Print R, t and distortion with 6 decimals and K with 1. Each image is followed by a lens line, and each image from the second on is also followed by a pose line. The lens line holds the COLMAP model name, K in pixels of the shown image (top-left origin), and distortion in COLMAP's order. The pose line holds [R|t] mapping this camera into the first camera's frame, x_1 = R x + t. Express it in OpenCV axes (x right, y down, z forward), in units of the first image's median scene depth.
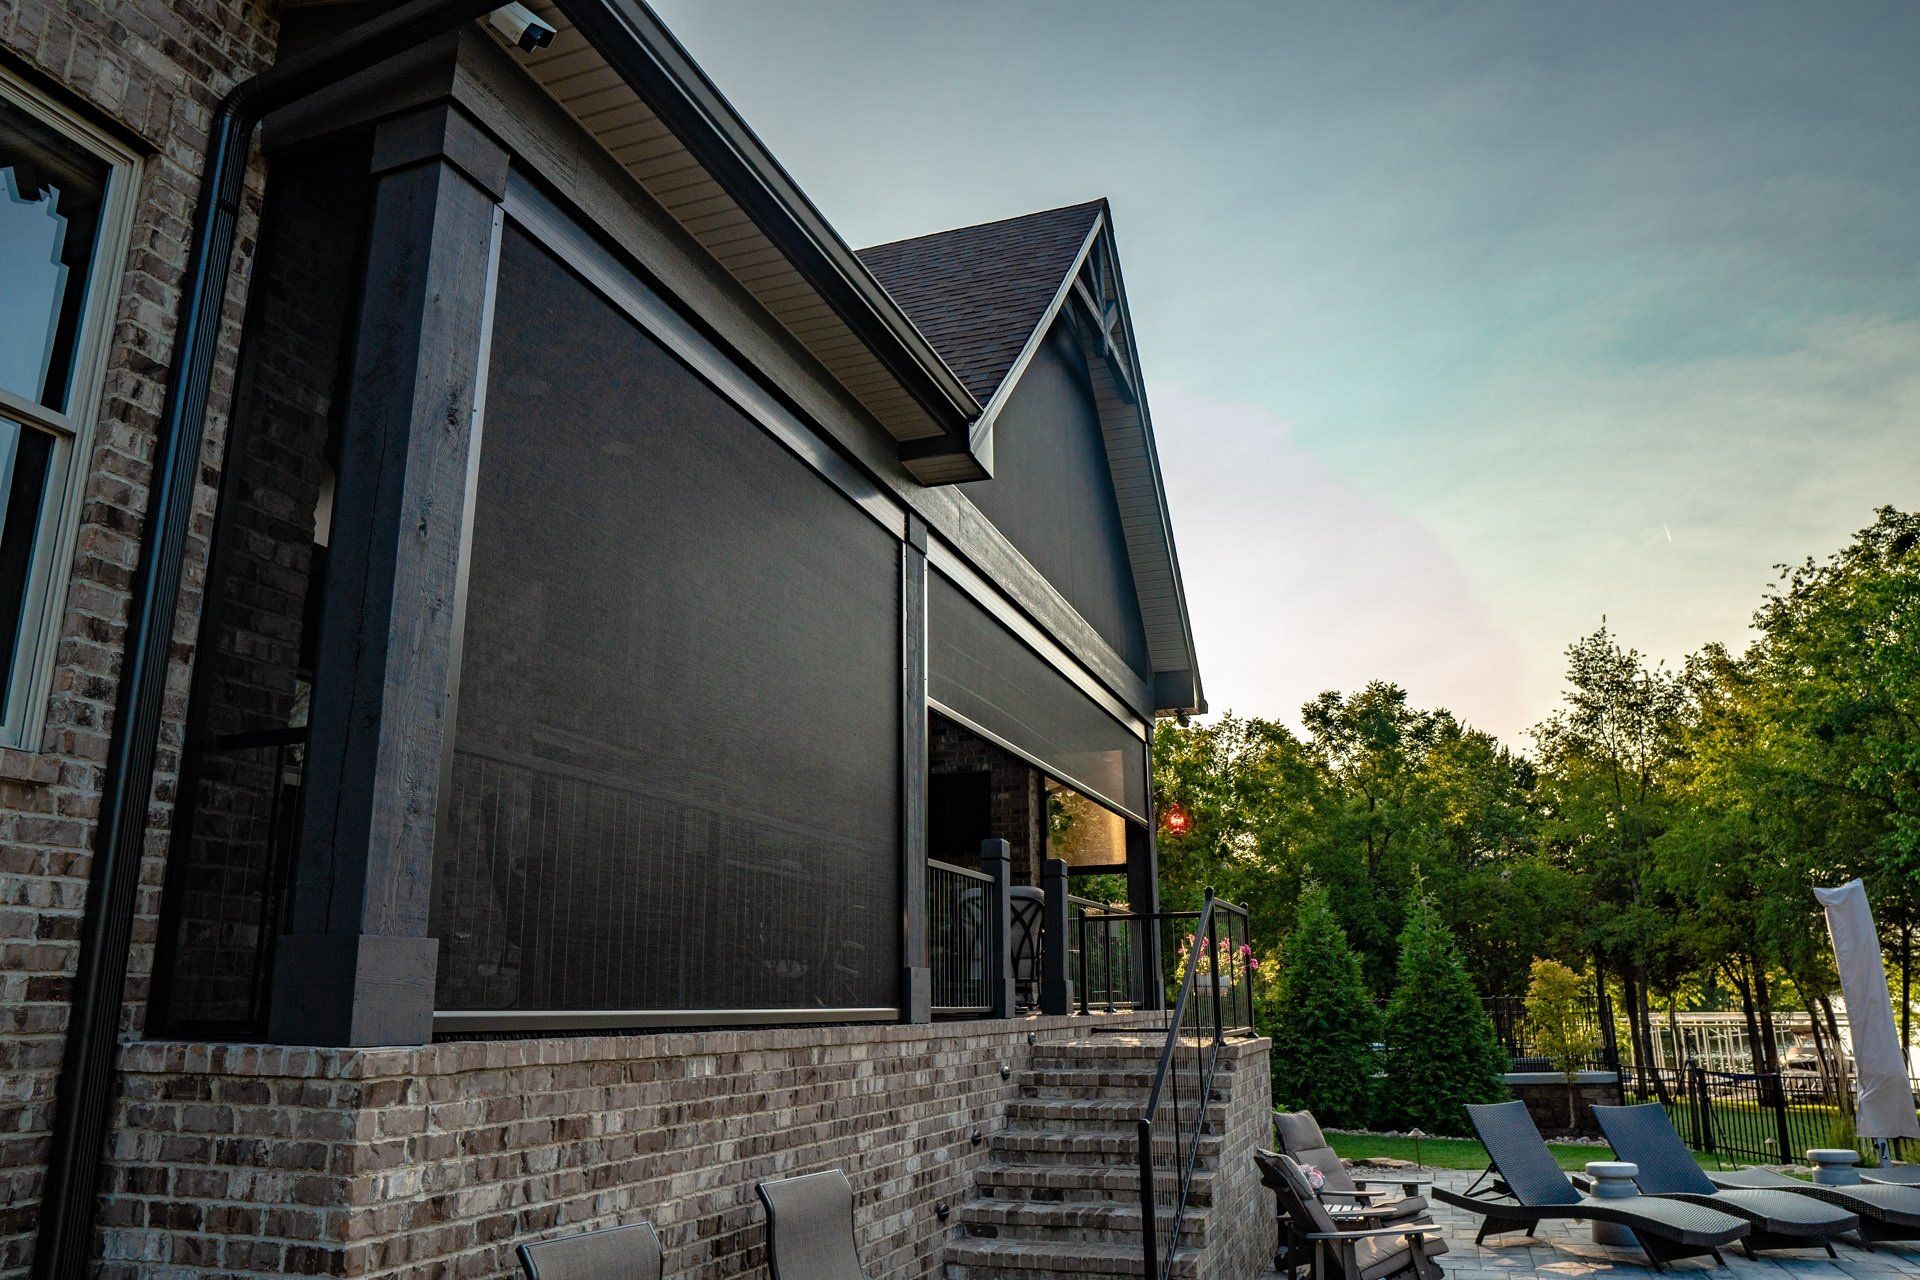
lens RADIAL K [[1333.0, 0, 950.8], [0, 1333.0, 635.0], [0, 0, 1]] dist [-0.093753, 0.056823]
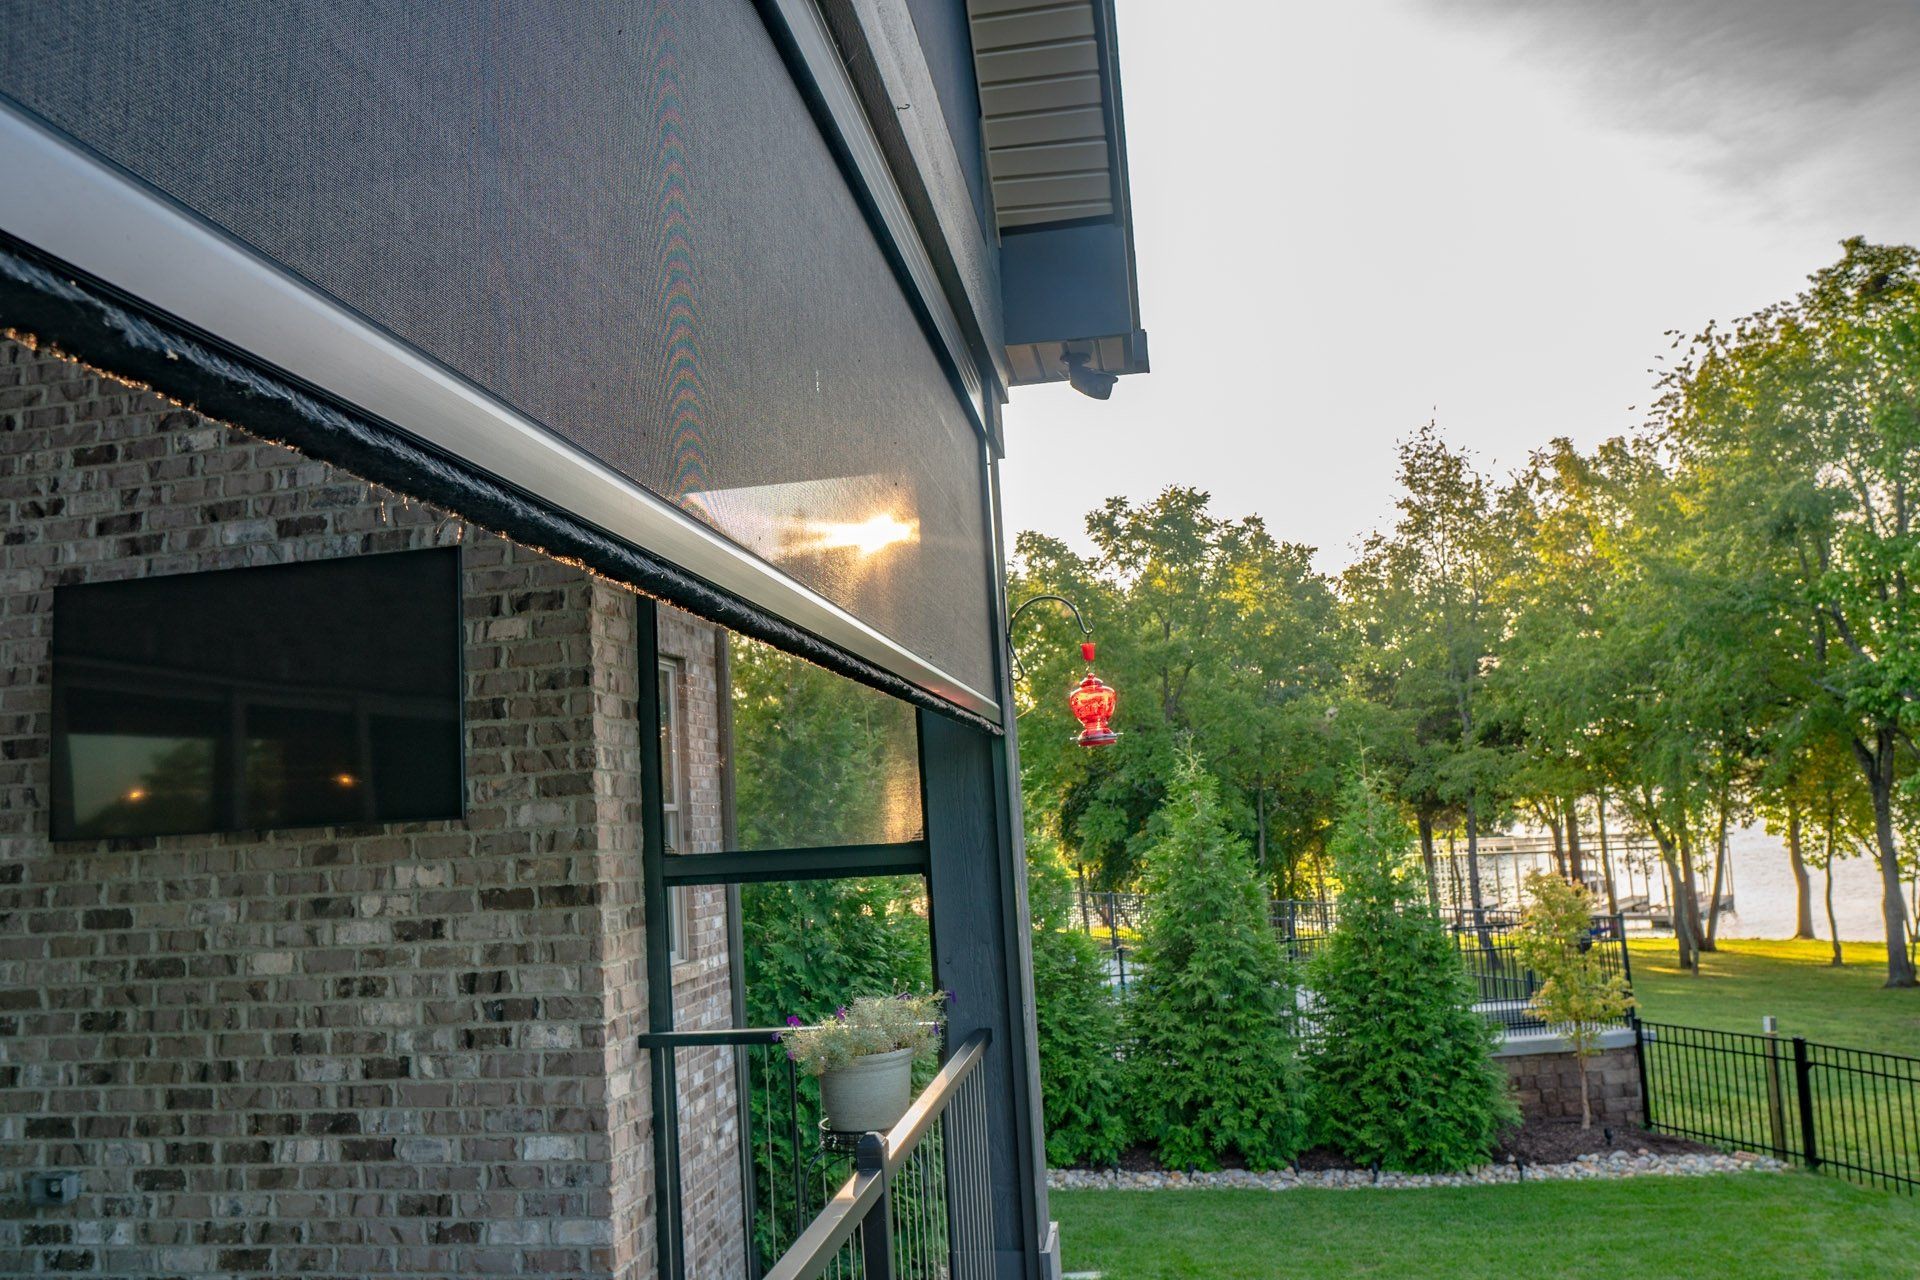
lens RADIAL K [[1333.0, 0, 969.8], [0, 1333.0, 638.3], [0, 0, 1]] dist [-0.093753, 0.056823]
pose [[0.977697, -0.025696, 0.208444, 0.078548], [-0.001111, 0.991840, 0.127482, 0.085624], [-0.210019, -0.124870, 0.969690, 0.694751]]
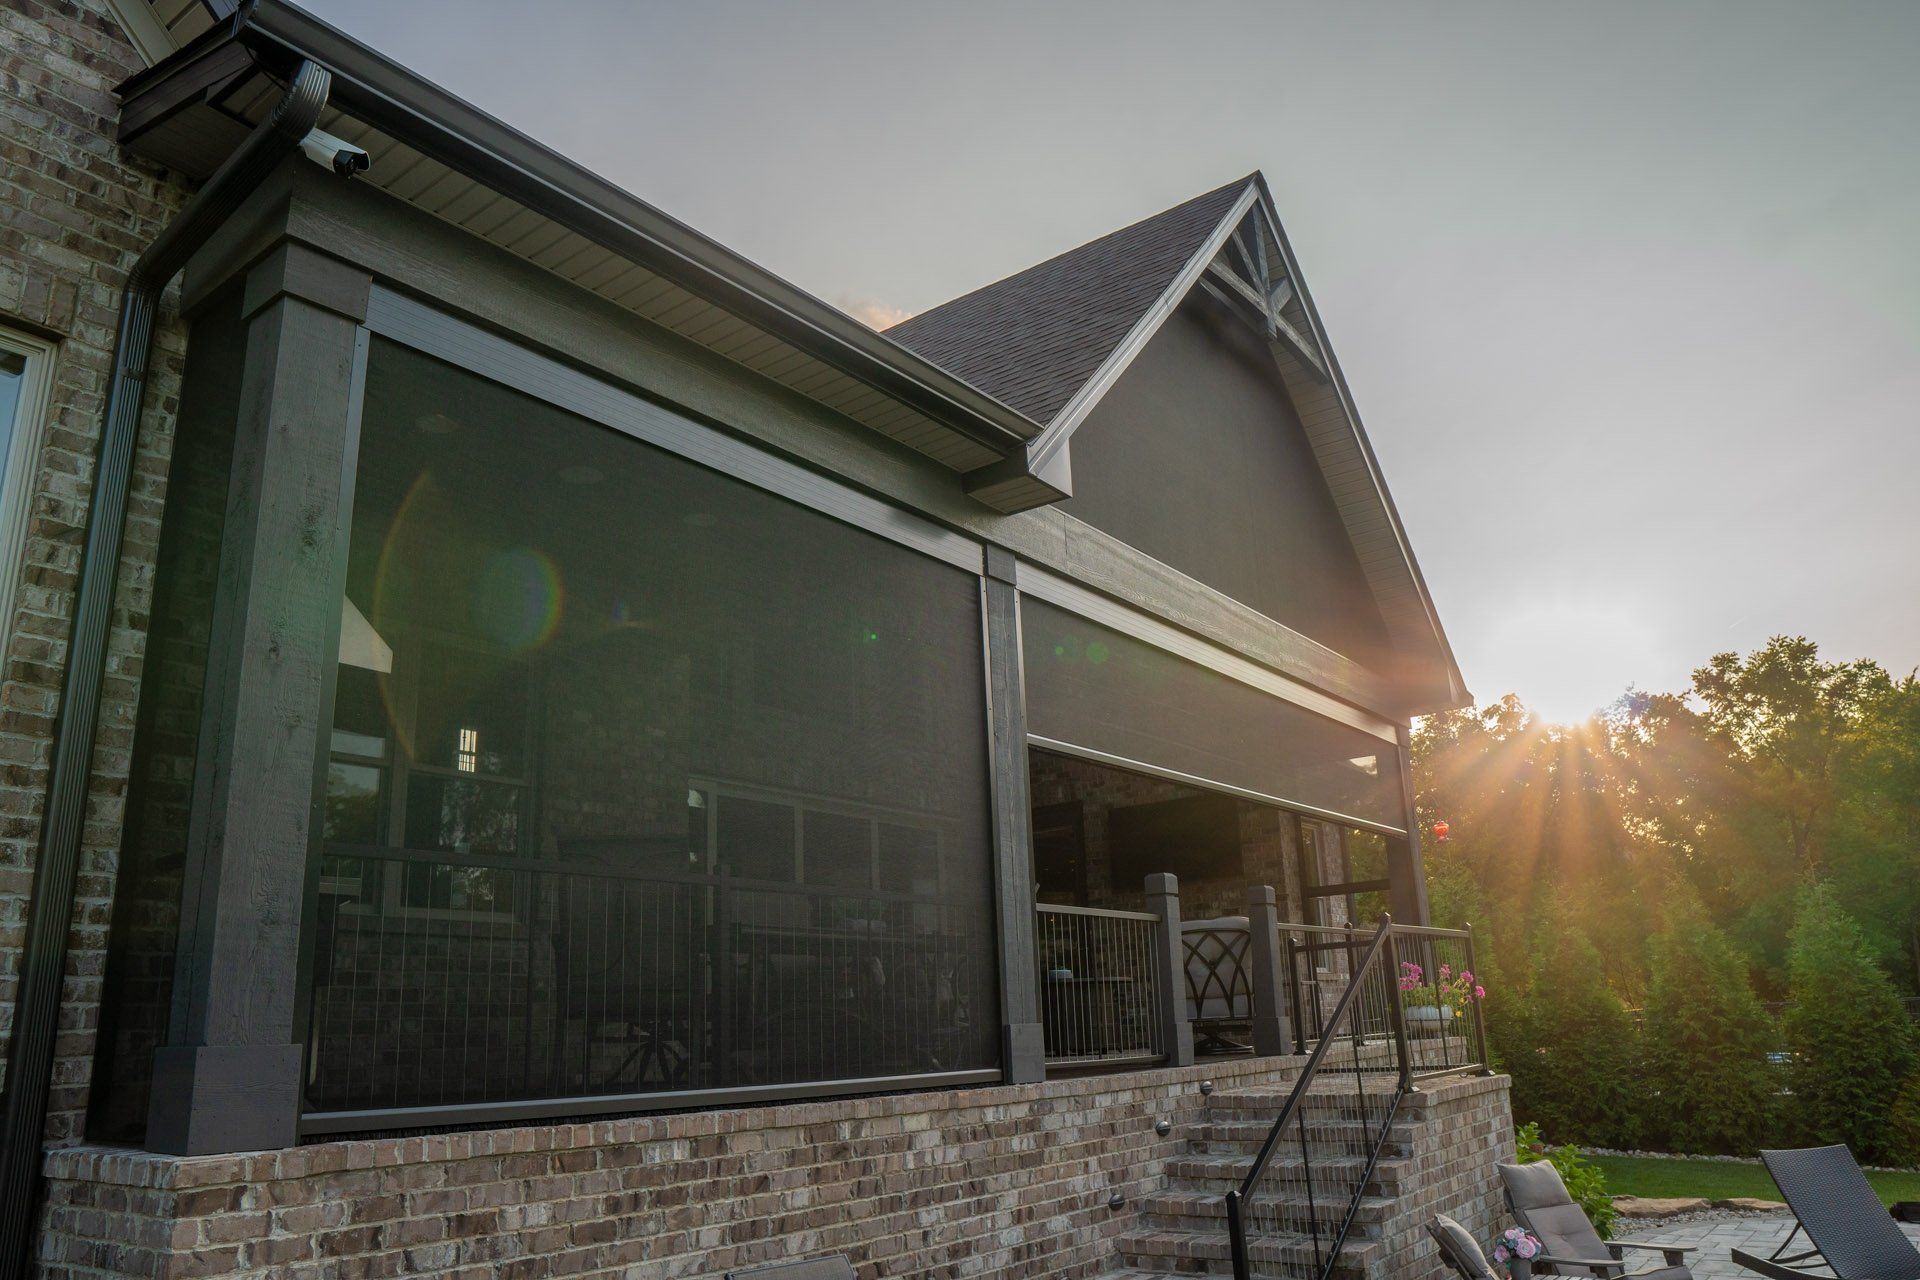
lens RADIAL K [[1333.0, 0, 956.0], [0, 1333.0, 635.8], [0, 0, 1]] dist [-0.093753, 0.056823]
pose [[0.954666, -0.114132, -0.274932, 0.111534], [0.110113, 0.993464, -0.030061, -0.000342], [0.276566, -0.001575, 0.960994, 0.041089]]
